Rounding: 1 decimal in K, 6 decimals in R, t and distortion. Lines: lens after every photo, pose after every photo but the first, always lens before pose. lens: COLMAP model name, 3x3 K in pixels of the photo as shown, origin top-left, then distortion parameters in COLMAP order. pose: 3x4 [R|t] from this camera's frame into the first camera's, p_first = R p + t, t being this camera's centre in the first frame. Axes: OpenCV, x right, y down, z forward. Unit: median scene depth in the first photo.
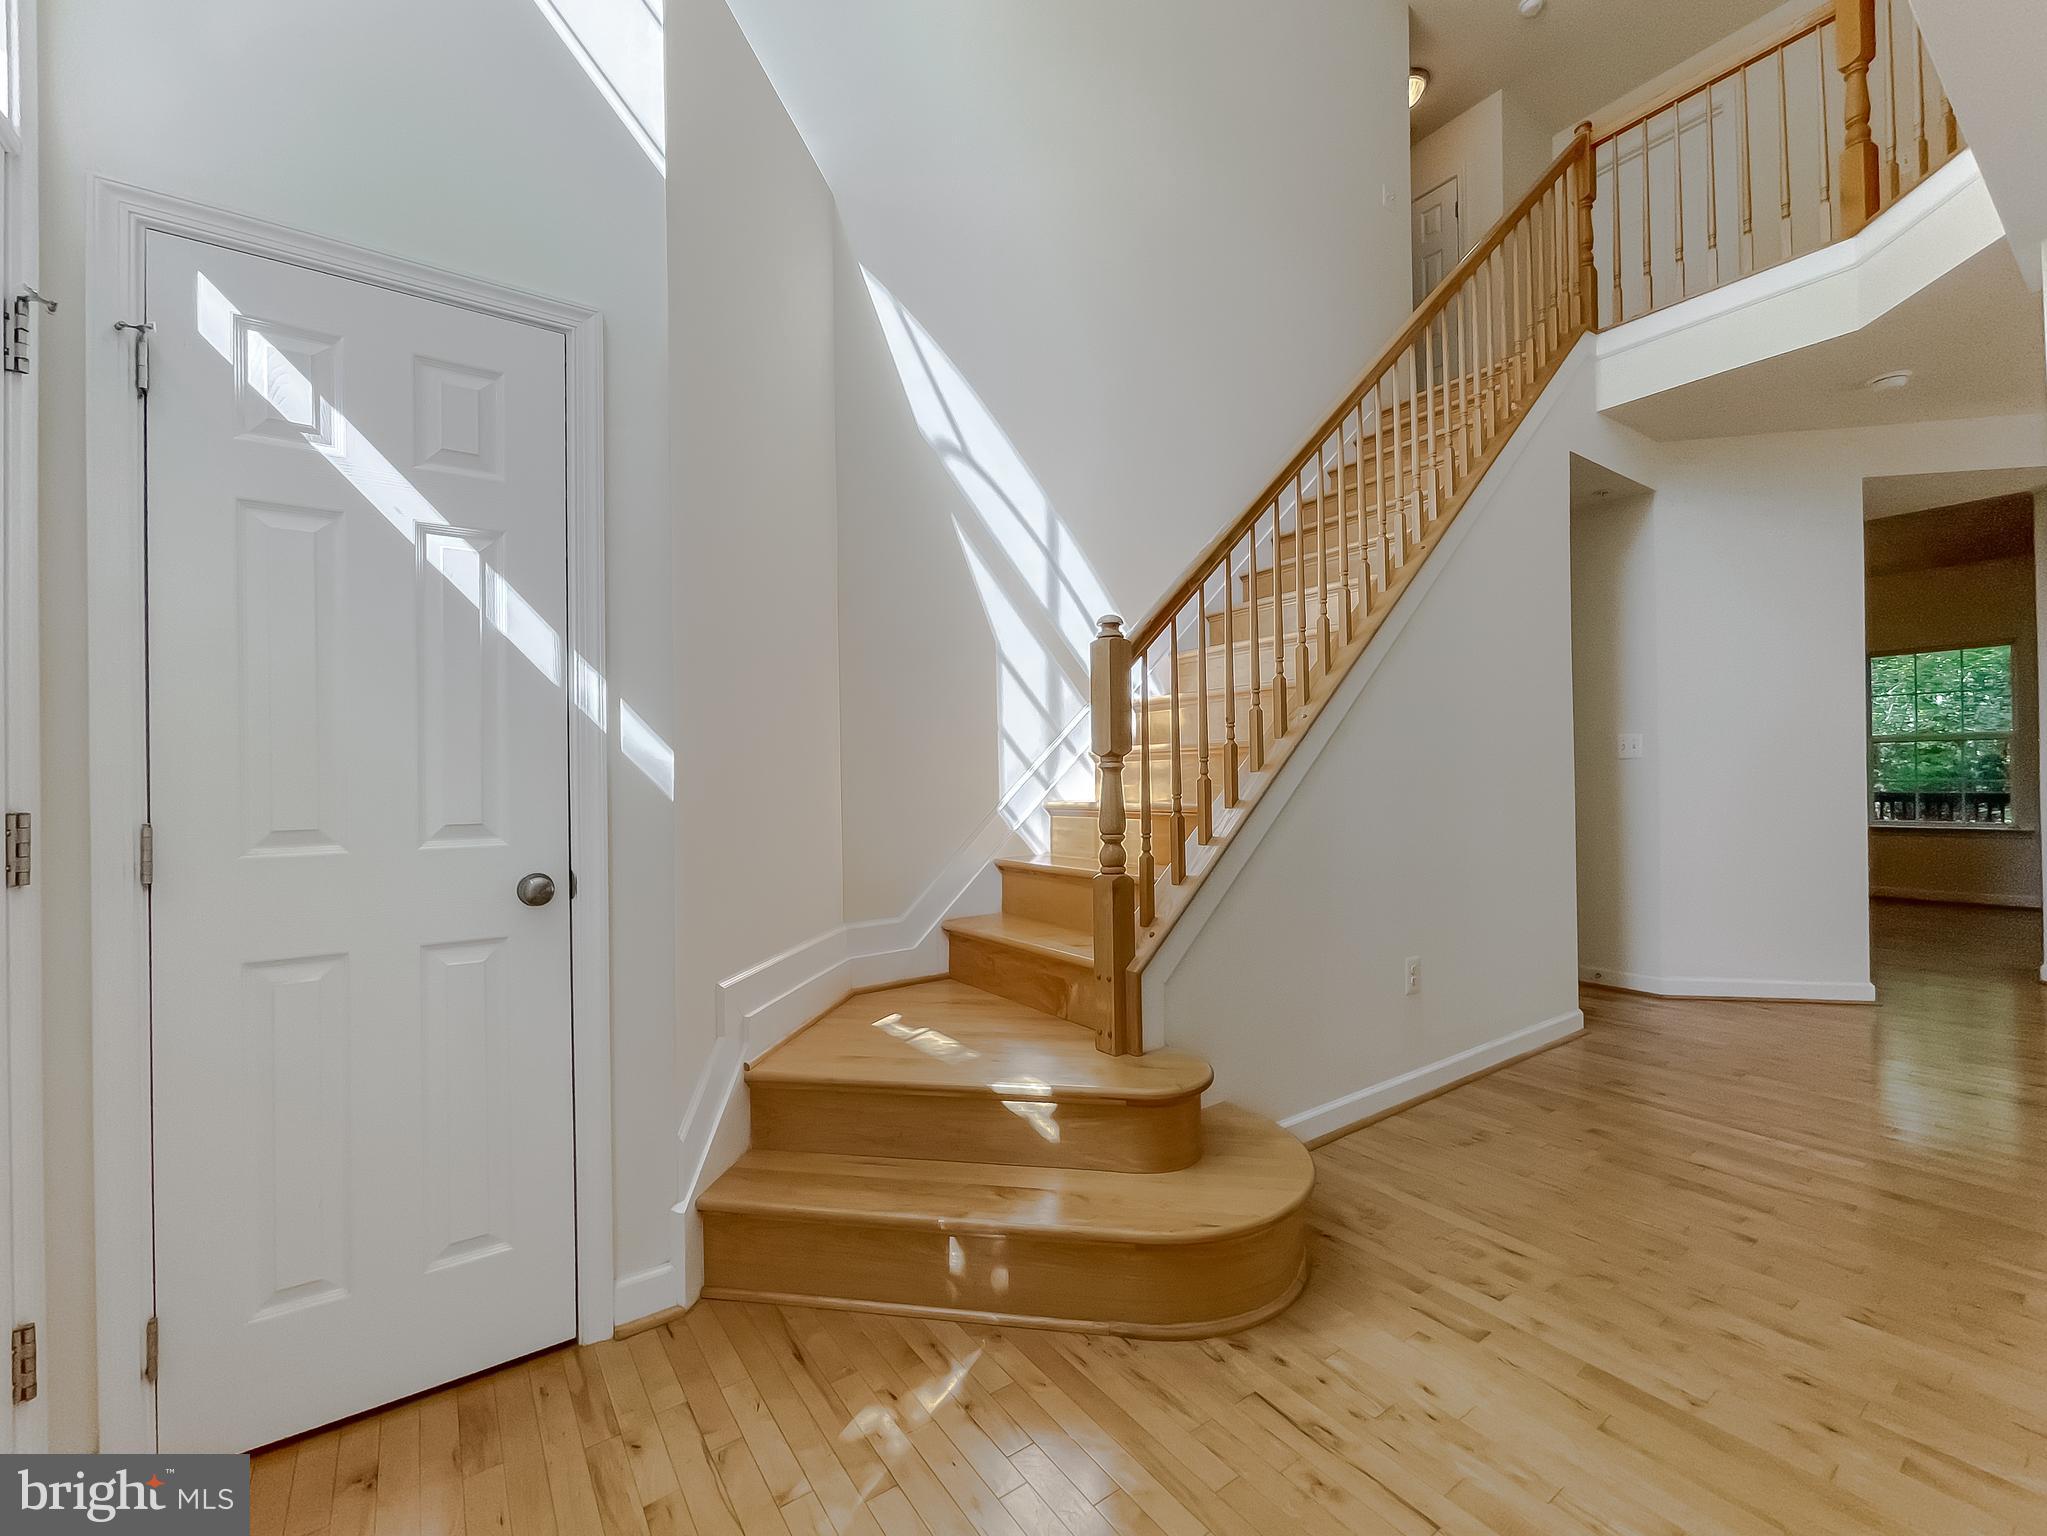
lens RADIAL K [[845.3, 0, 1018.8], [0, 845.3, 774.3], [0, 0, 1]] dist [-0.002566, 0.002706]
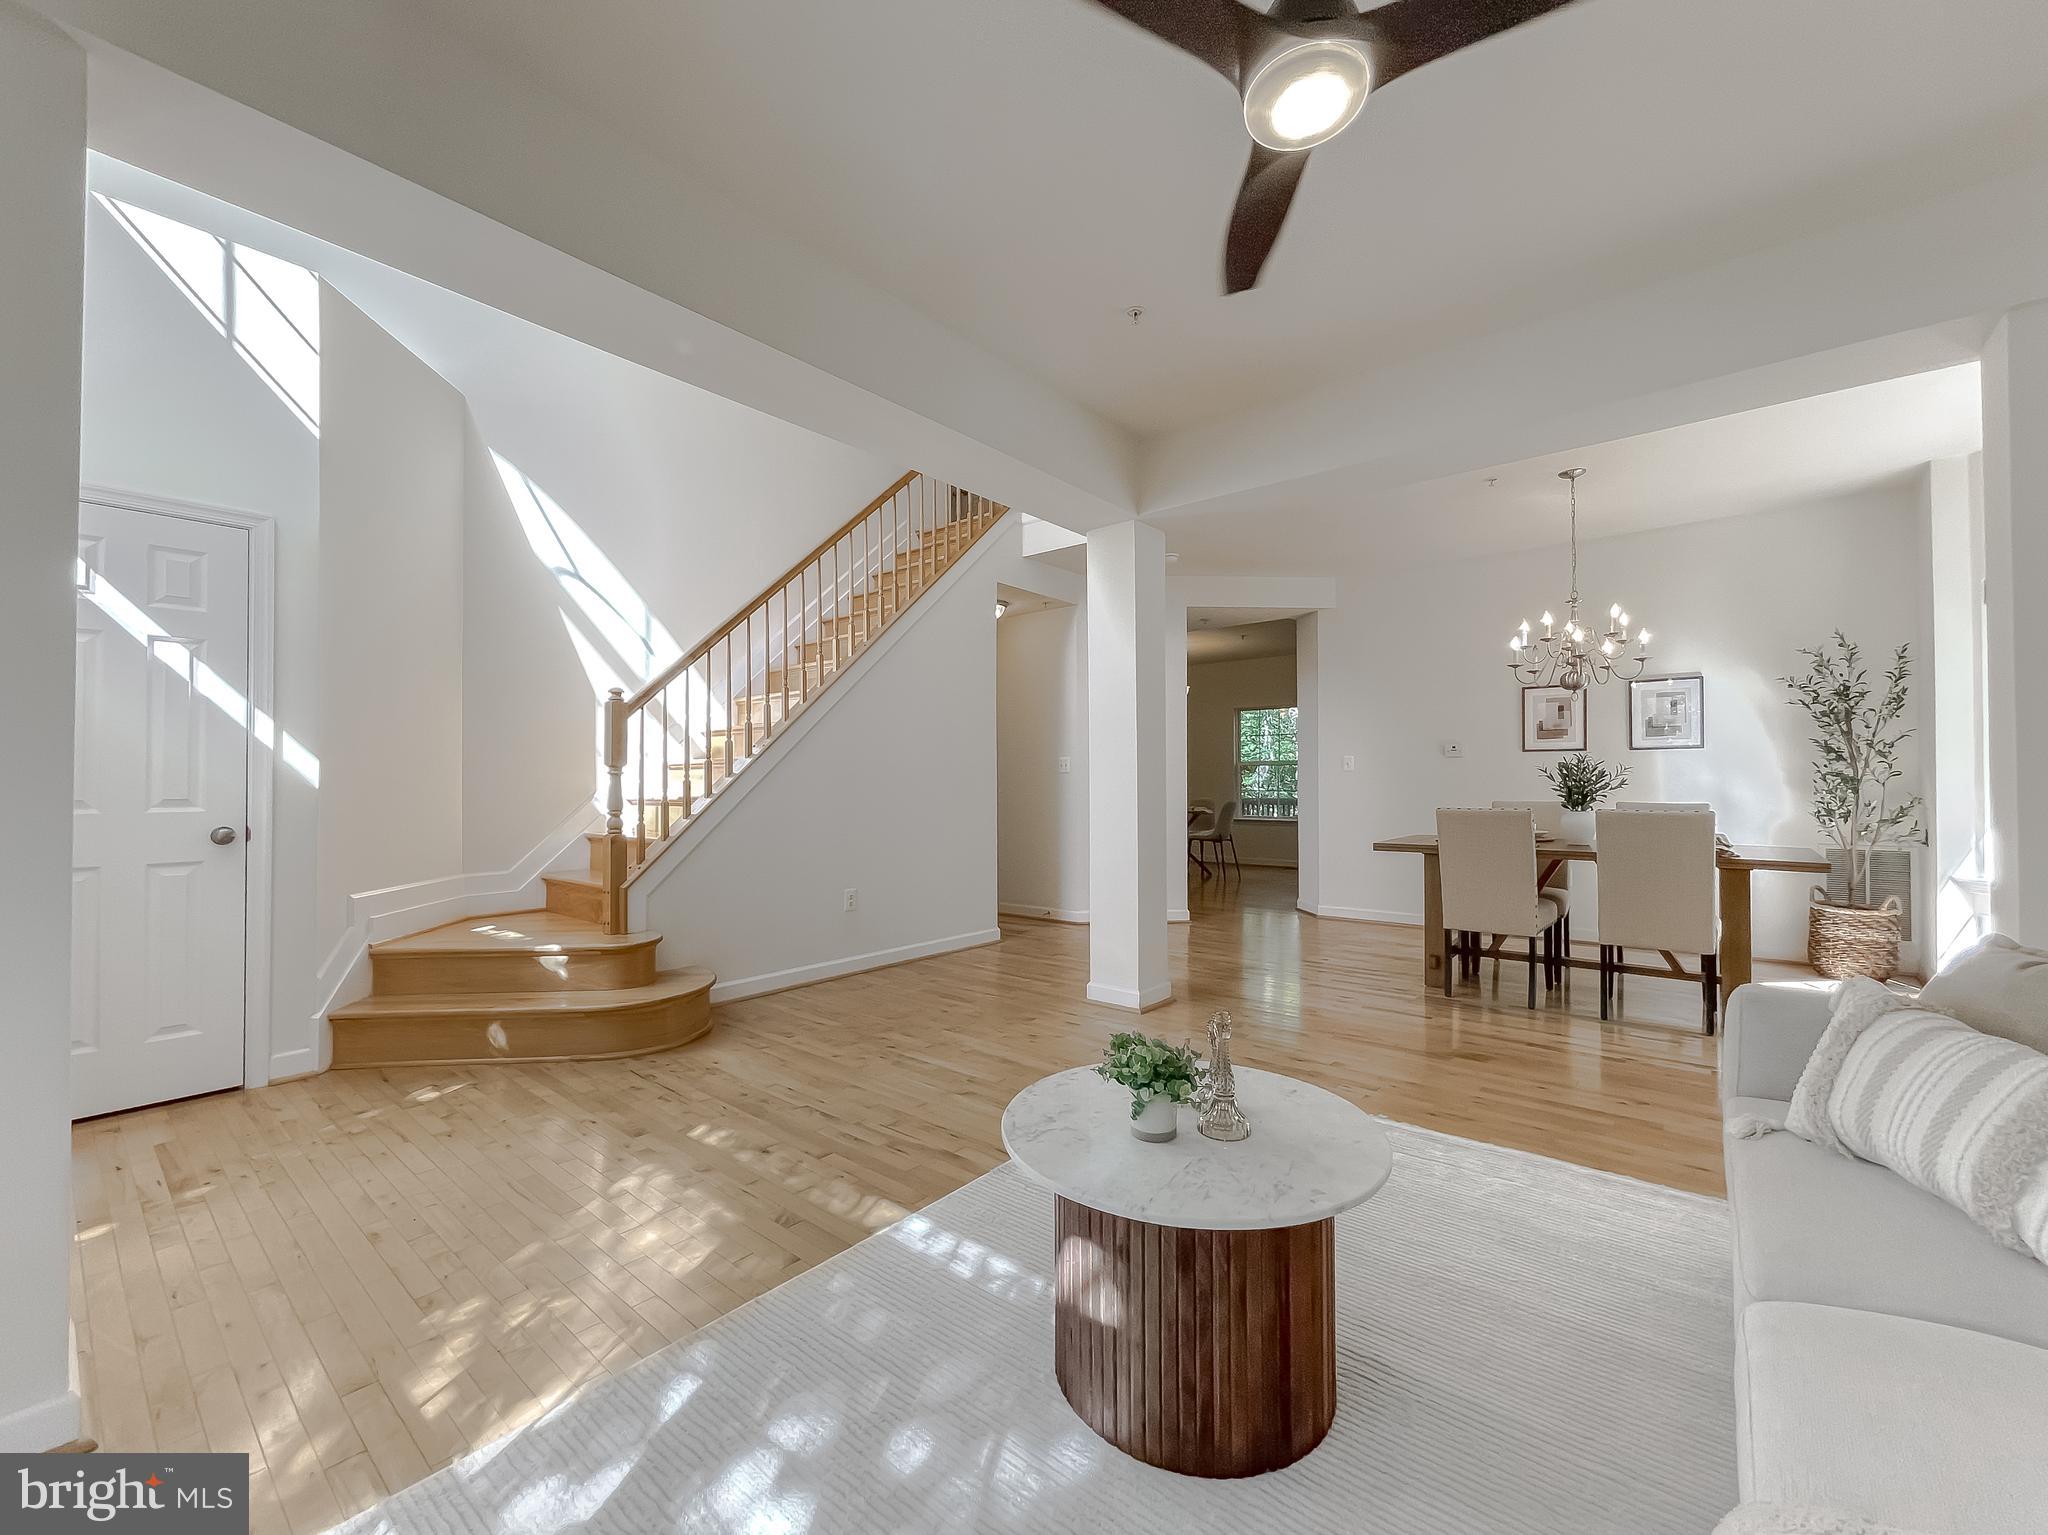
lens RADIAL K [[845.8, 0, 1035.5], [0, 845.8, 774.6], [0, 0, 1]] dist [-0.002566, 0.002706]
pose [[0.967433, 0.014669, 0.252701, 0.508856], [-0.012721, 0.999875, -0.009342, -0.000484], [-0.252807, 0.005823, 0.967499, -0.929961]]
